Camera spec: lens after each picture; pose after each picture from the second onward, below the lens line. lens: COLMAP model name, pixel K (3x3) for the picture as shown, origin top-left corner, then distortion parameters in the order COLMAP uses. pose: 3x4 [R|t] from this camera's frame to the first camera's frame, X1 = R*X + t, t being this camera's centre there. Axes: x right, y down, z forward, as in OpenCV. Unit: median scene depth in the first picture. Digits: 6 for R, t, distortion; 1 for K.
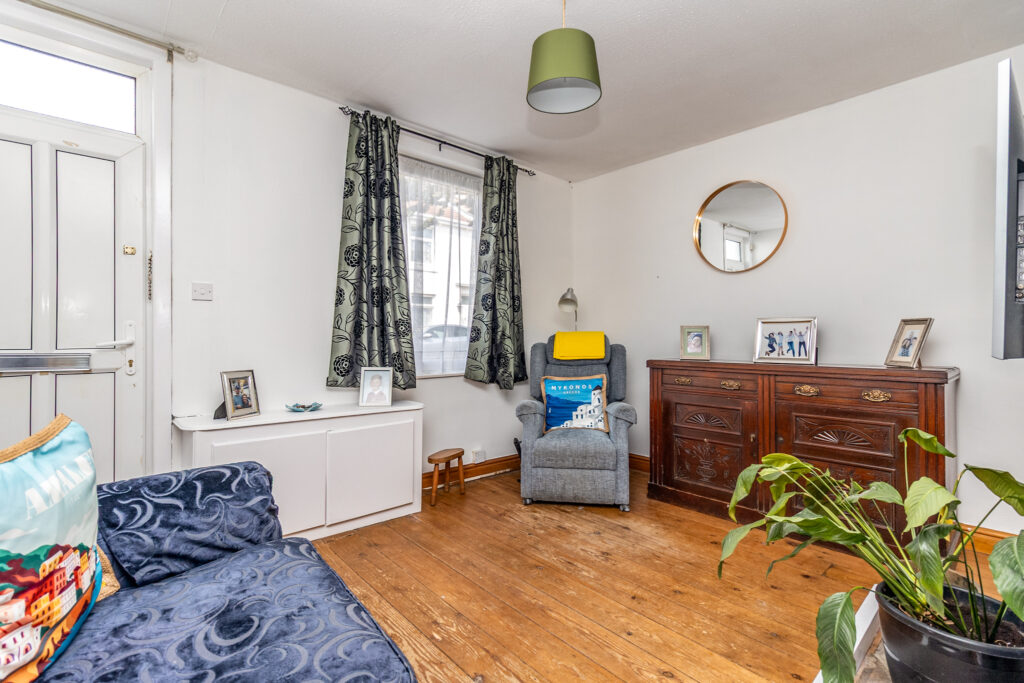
lens RADIAL K [[471.9, 0, 512.2], [0, 471.9, 333.8], [0, 0, 1]] dist [0.005491, 0.000183]
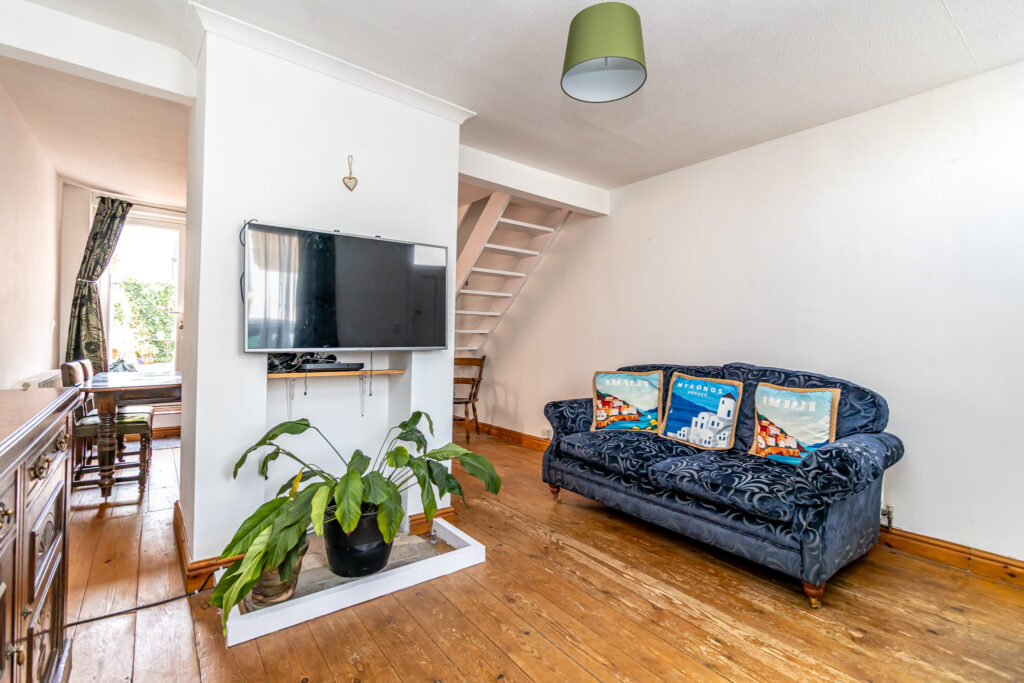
lens RADIAL K [[471.9, 0, 515.1], [0, 471.9, 339.2], [0, 0, 1]] dist [0.005491, 0.000183]
pose [[-0.997009, -0.023017, 0.073777, 0.135282], [-0.022090, 0.999667, 0.013347, -0.018645], [-0.074059, 0.011677, -0.997185, 1.288794]]
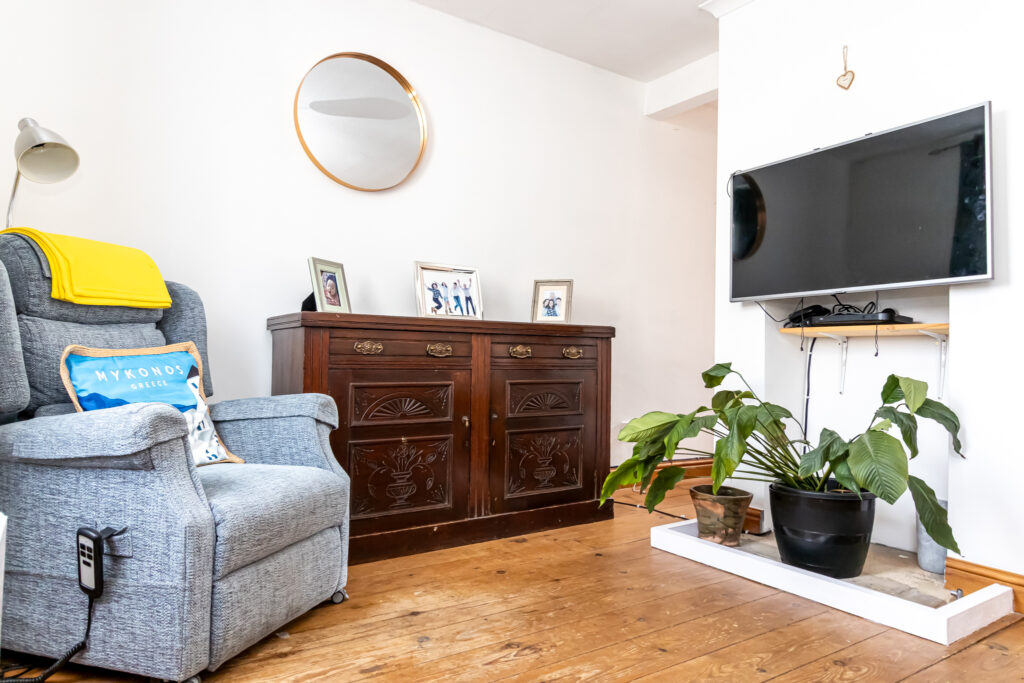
lens RADIAL K [[657.7, 0, 516.1], [0, 657.7, 340.8], [0, 0, 1]] dist [0.003436, 0.004979]
pose [[0.129495, 0.029884, 0.991130, -0.476364], [-0.018567, 0.999444, -0.027709, 0.121124], [-0.991406, -0.014814, 0.129978, 0.780891]]
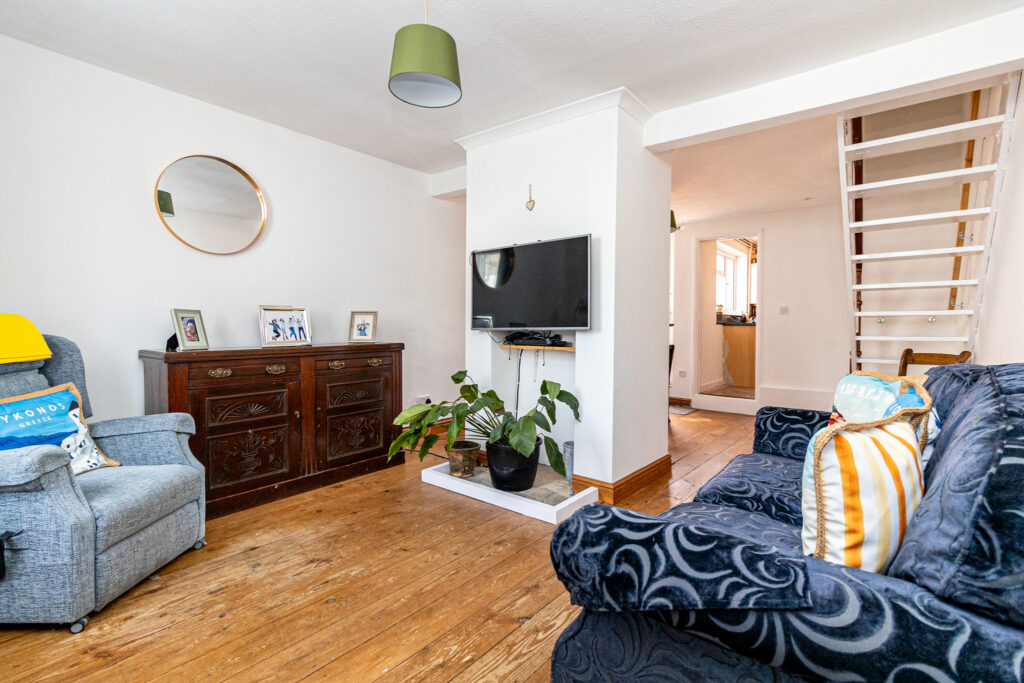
lens RADIAL K [[471.9, 0, 518.6], [0, 471.9, 336.2], [0, 0, 1]] dist [0.005491, 0.000183]
pose [[-0.160359, -0.025821, 0.986721, -0.648965], [-0.005298, 0.999666, 0.025298, 0.006731], [-0.987045, -0.001171, -0.160442, 0.655435]]
